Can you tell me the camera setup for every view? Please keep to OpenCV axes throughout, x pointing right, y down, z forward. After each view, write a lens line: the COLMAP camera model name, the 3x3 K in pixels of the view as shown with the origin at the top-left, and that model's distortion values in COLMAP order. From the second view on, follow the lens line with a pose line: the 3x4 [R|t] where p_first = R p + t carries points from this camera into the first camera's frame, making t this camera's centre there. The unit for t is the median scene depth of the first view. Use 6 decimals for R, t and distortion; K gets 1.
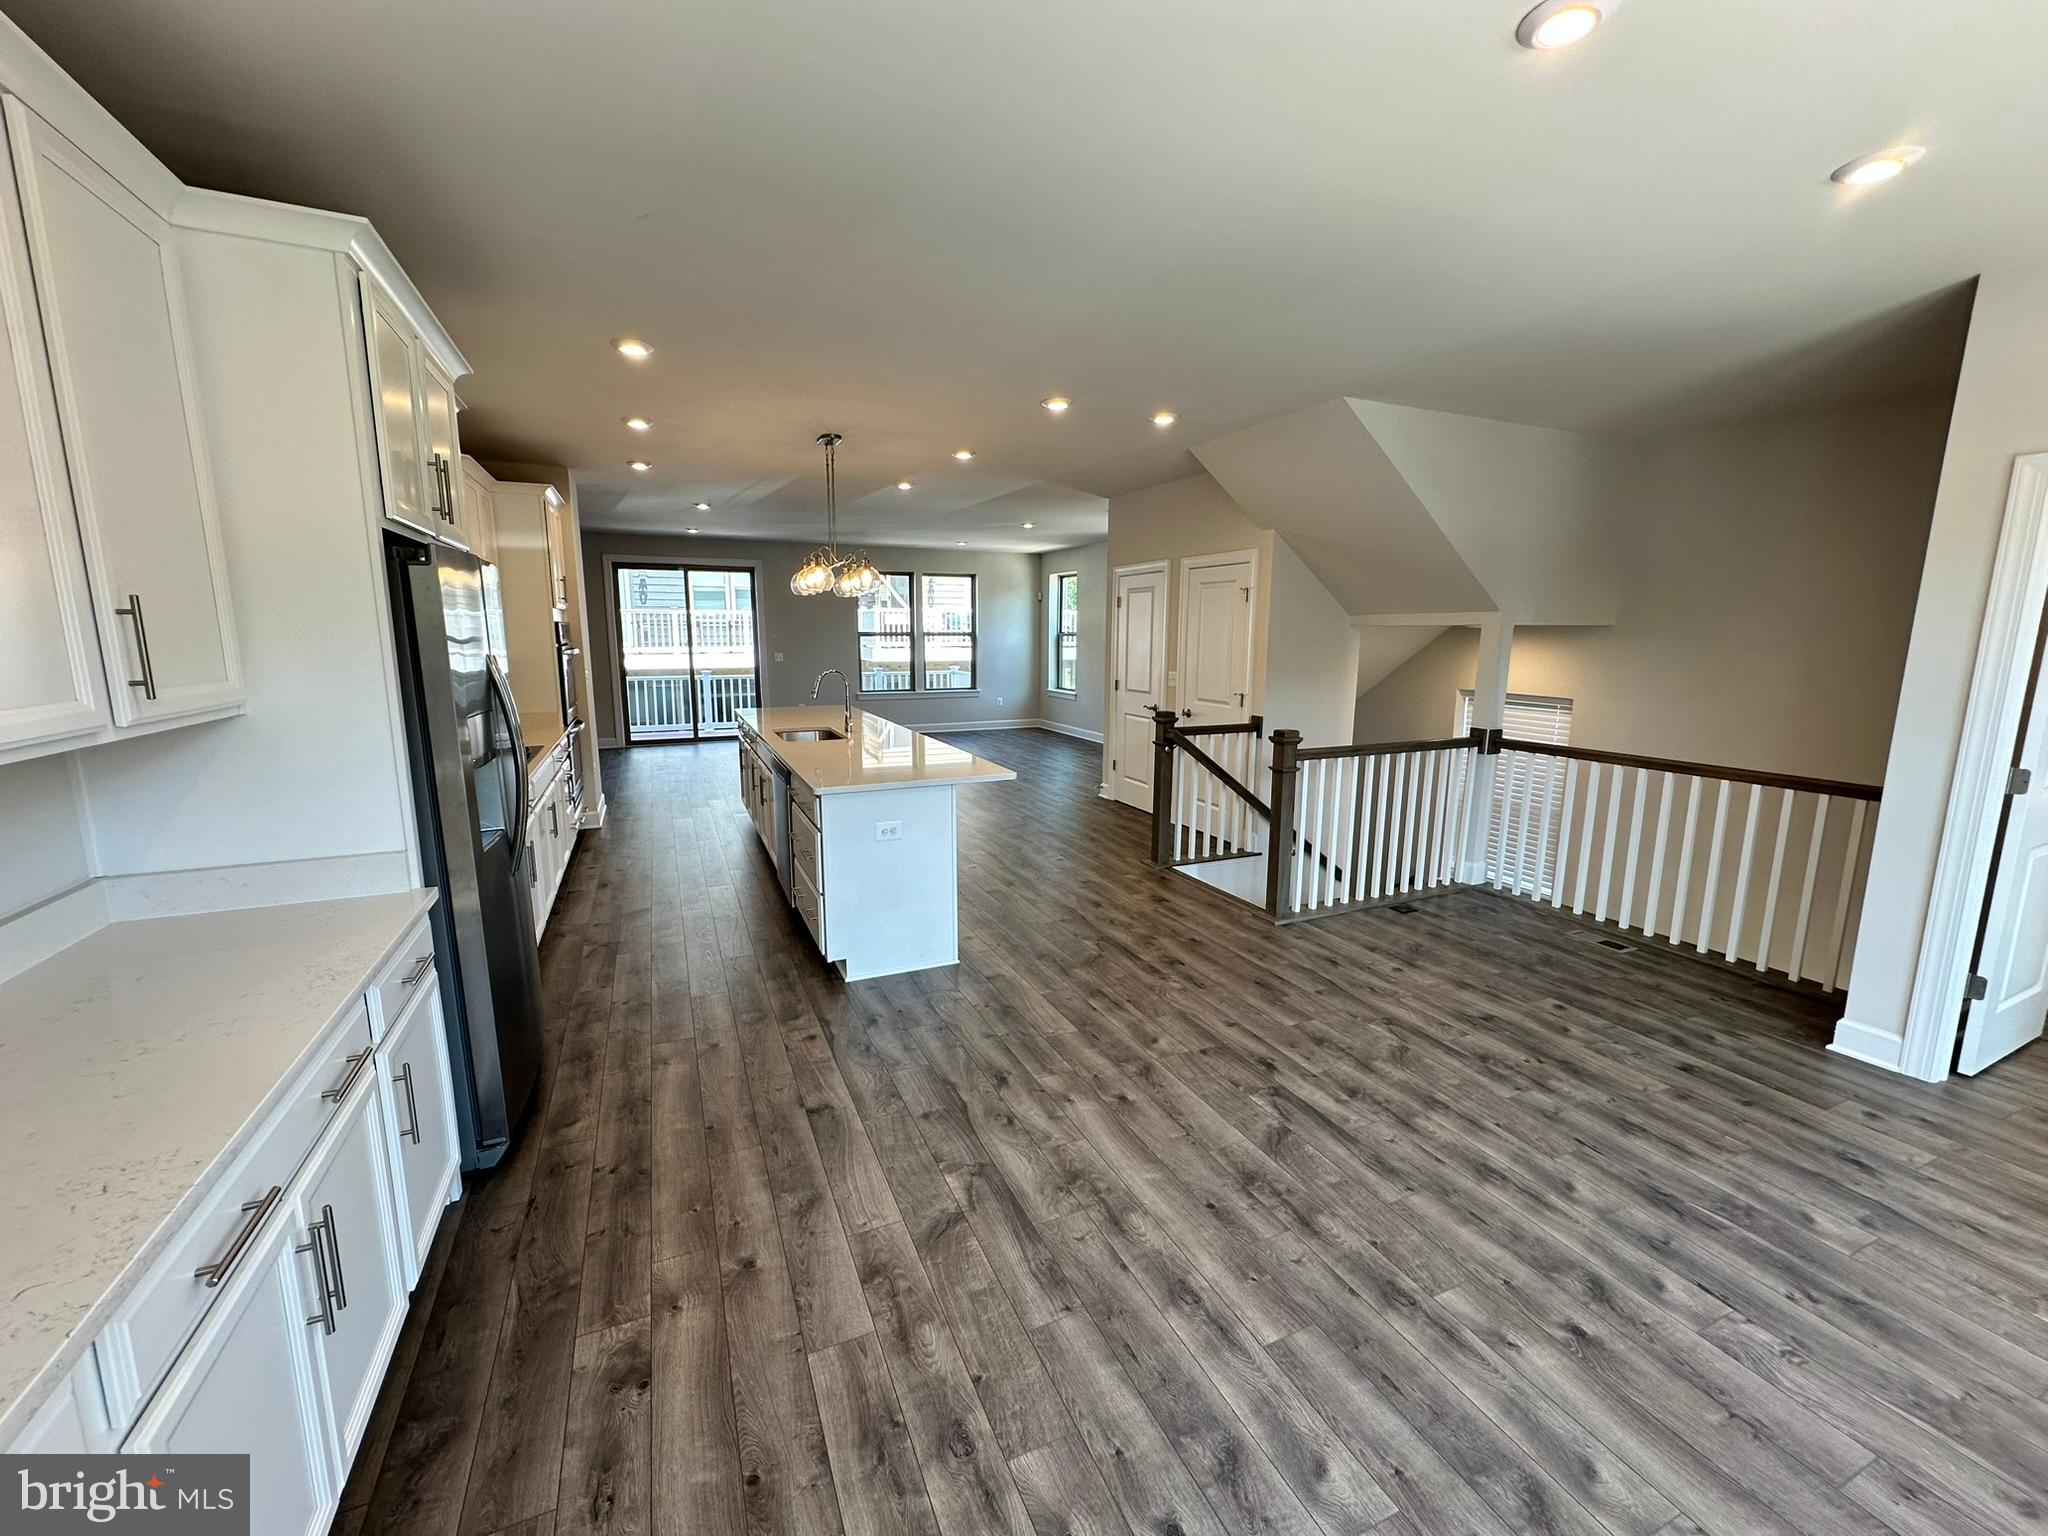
lens RADIAL K [[824.5, 0, 1024.6], [0, 824.5, 763.1], [0, 0, 1]] dist [0.008631, -0.000771]
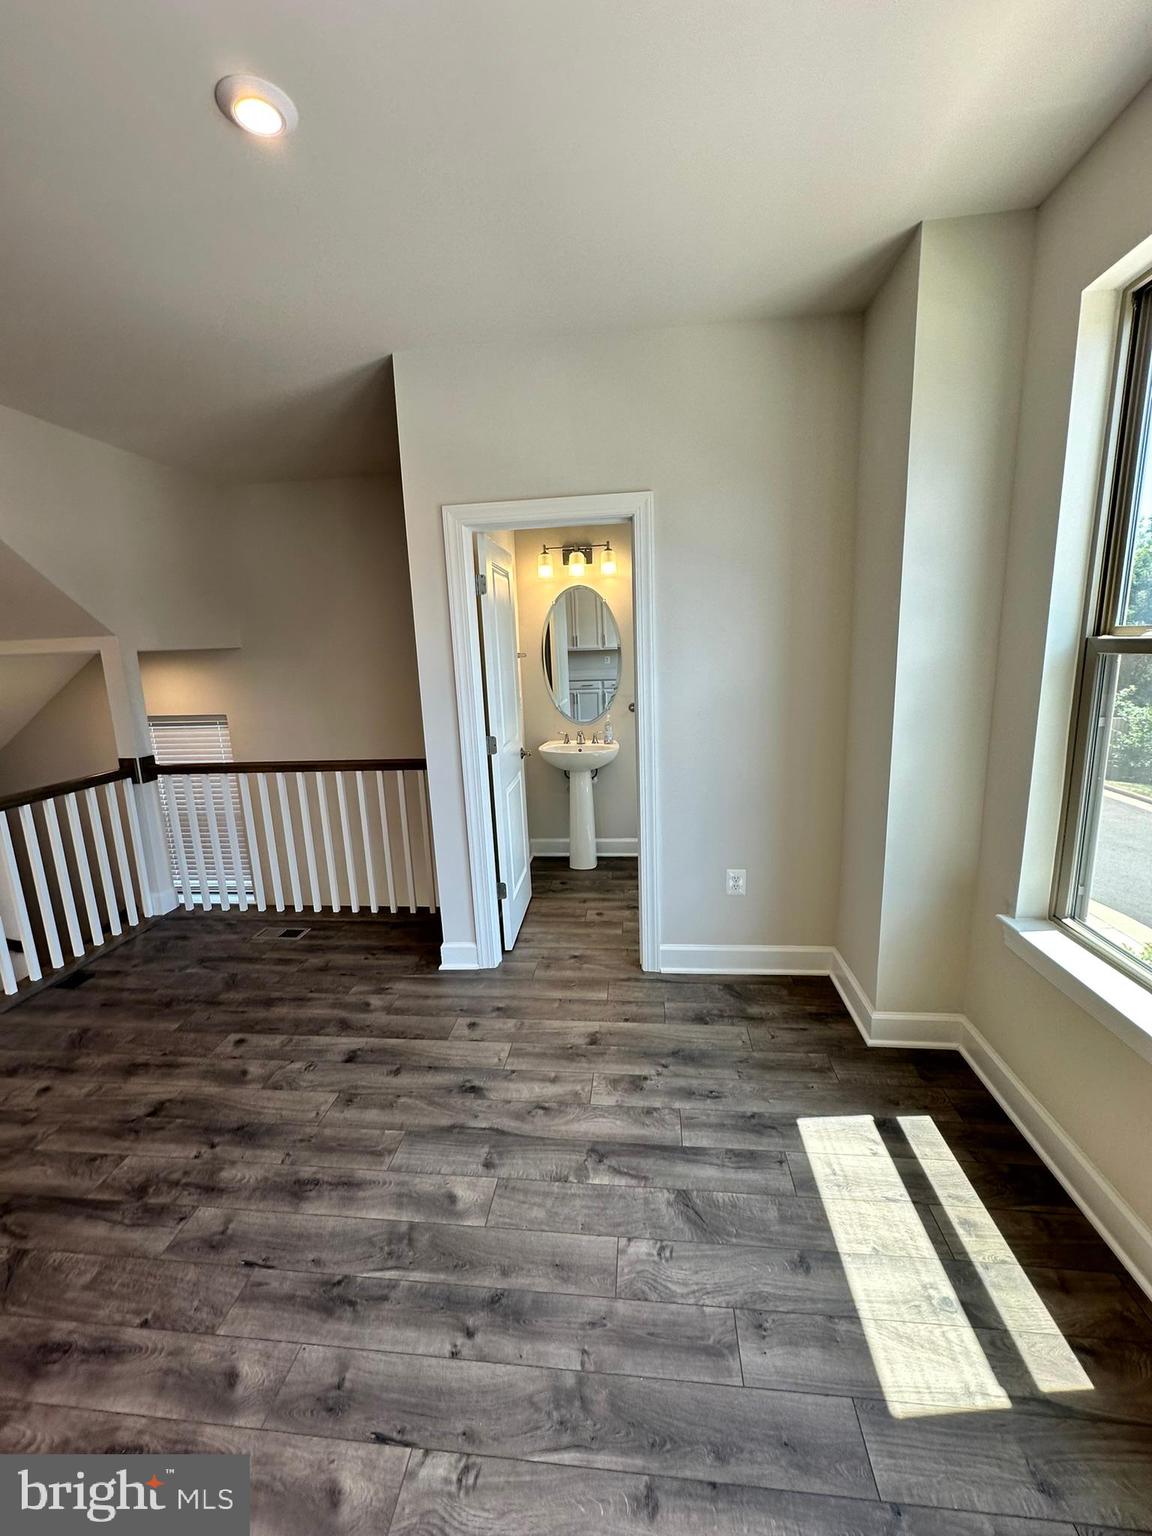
lens RADIAL K [[618.4, 0, 575.4], [0, 618.4, 765.9], [0, 0, 1]] dist [0.008631, -0.000771]
pose [[0.512629, -0.192026, 0.836862, 0.315313], [0.184084, 0.976586, 0.111324, -0.026584], [-0.838645, 0.096985, 0.535975, 0.267161]]
